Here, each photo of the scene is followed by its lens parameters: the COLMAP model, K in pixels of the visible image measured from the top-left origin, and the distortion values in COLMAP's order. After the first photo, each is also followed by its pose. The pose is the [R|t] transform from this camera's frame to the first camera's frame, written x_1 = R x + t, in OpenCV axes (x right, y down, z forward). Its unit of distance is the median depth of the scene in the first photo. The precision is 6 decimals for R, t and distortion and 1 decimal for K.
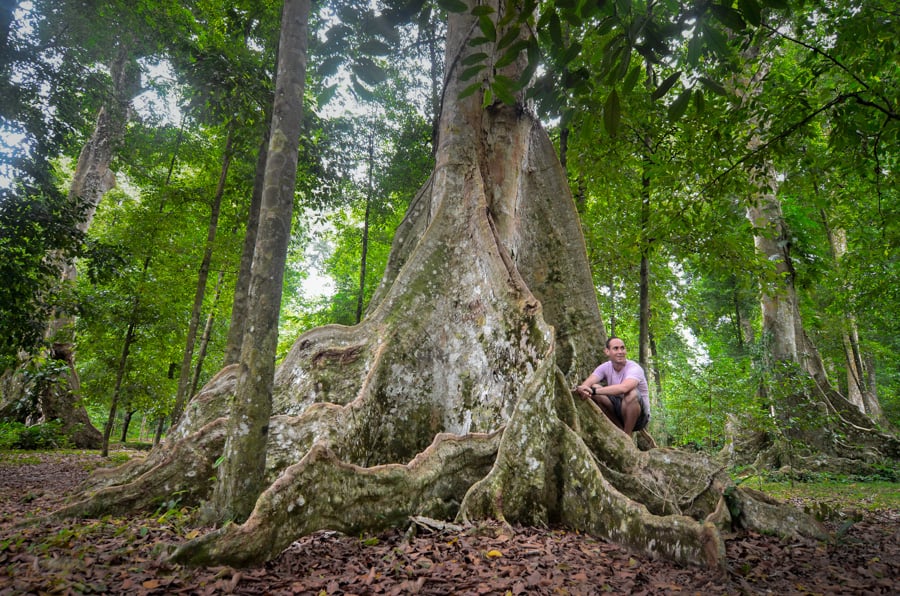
lens RADIAL K [[534.1, 0, 450.0], [0, 534.1, 298.0], [0, 0, 1]] dist [-0.003519, -0.001540]
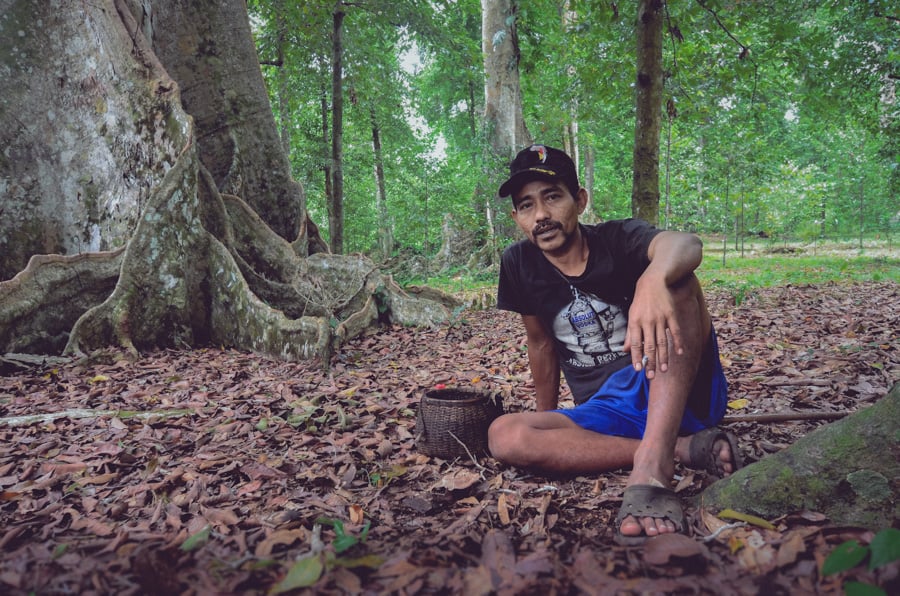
lens RADIAL K [[673.7, 0, 450.0], [0, 673.7, 298.0], [0, 0, 1]] dist [-0.004844, -0.005428]
pose [[0.902962, -0.099584, 0.418021, 0.091929], [-0.038733, 0.949957, 0.309971, -0.015595], [-0.427970, -0.296083, 0.853918, -0.109144]]
